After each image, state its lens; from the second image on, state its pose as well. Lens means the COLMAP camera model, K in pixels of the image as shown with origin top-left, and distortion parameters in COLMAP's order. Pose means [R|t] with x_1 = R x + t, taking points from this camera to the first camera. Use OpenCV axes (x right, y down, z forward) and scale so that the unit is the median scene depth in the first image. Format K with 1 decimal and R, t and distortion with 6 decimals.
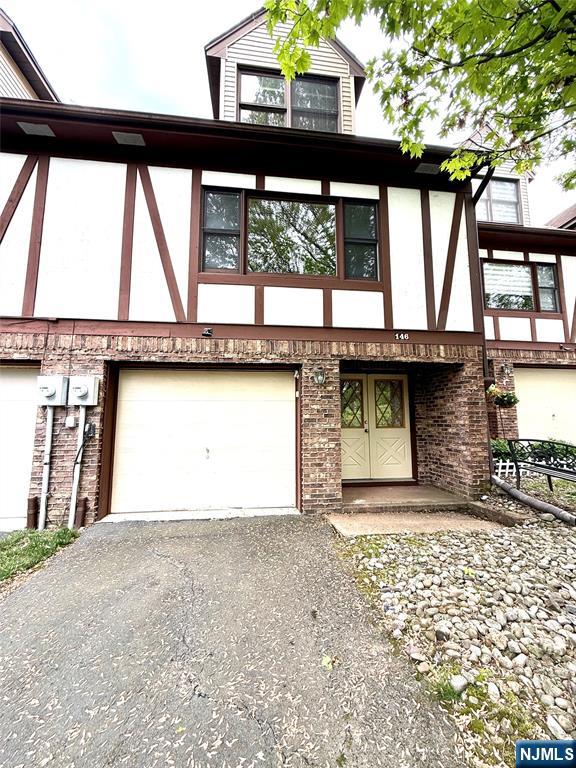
lens RADIAL K [[305.8, 0, 289.9], [0, 305.8, 381.9], [0, 0, 1]] dist [-0.001091, 0.000192]
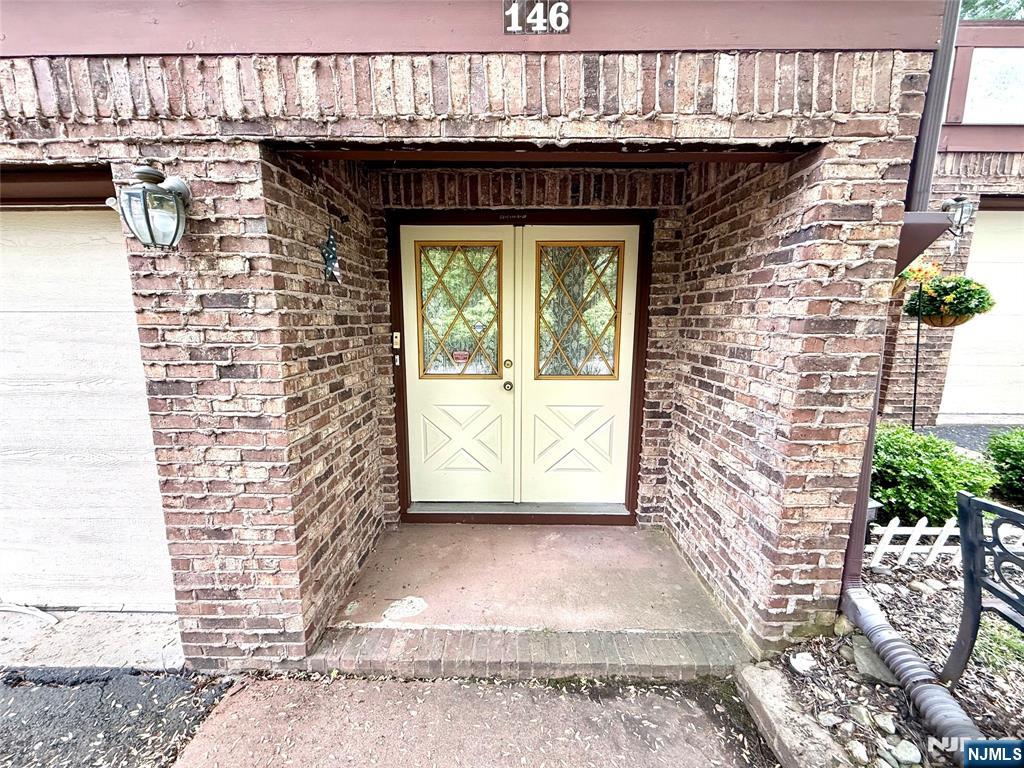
lens RADIAL K [[407.7, 0, 510.6], [0, 407.7, 384.9], [0, 0, 1]] dist [-0.001091, 0.000192]
pose [[0.991092, 0.027050, -0.130404, 0.394289], [0.010580, 0.960072, 0.279553, 0.022947], [0.132760, -0.278443, 0.951233, 0.649658]]
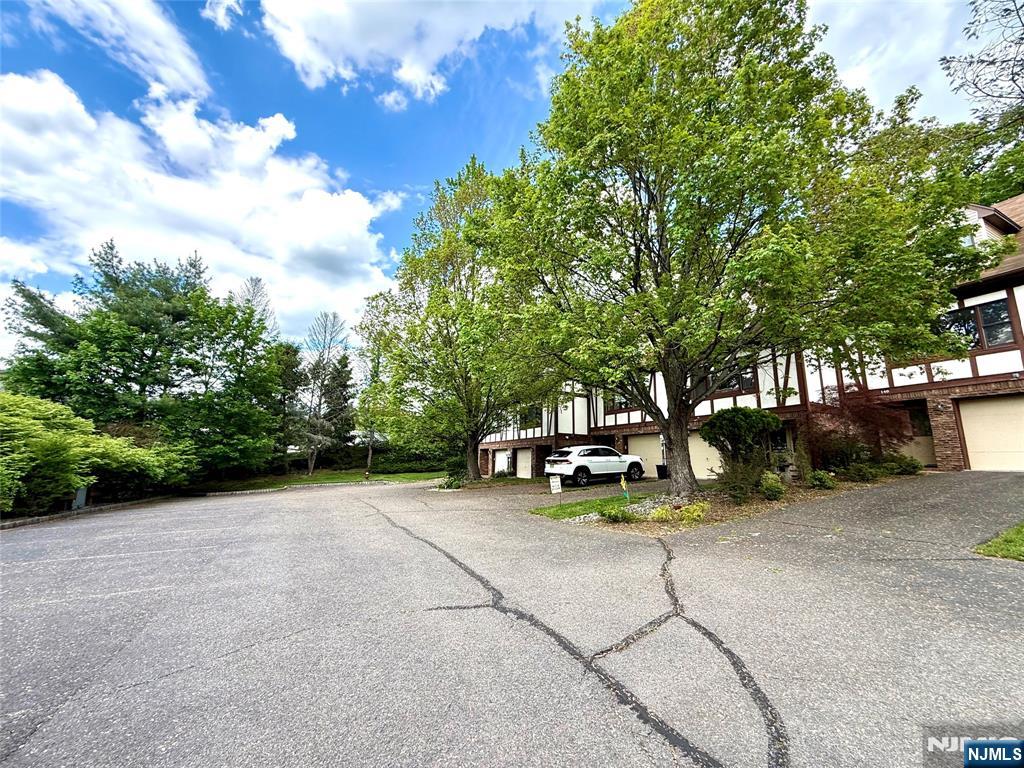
lens RADIAL K [[407.7, 0, 512.1], [0, 407.7, 384.5], [0, 0, 1]] dist [-0.001091, 0.000192]
pose [[0.345563, -0.175969, -0.921749, 5.316059], [0.090860, 0.983920, -0.153775, -0.061049], [0.933986, -0.030611, 0.355995, -1.275772]]
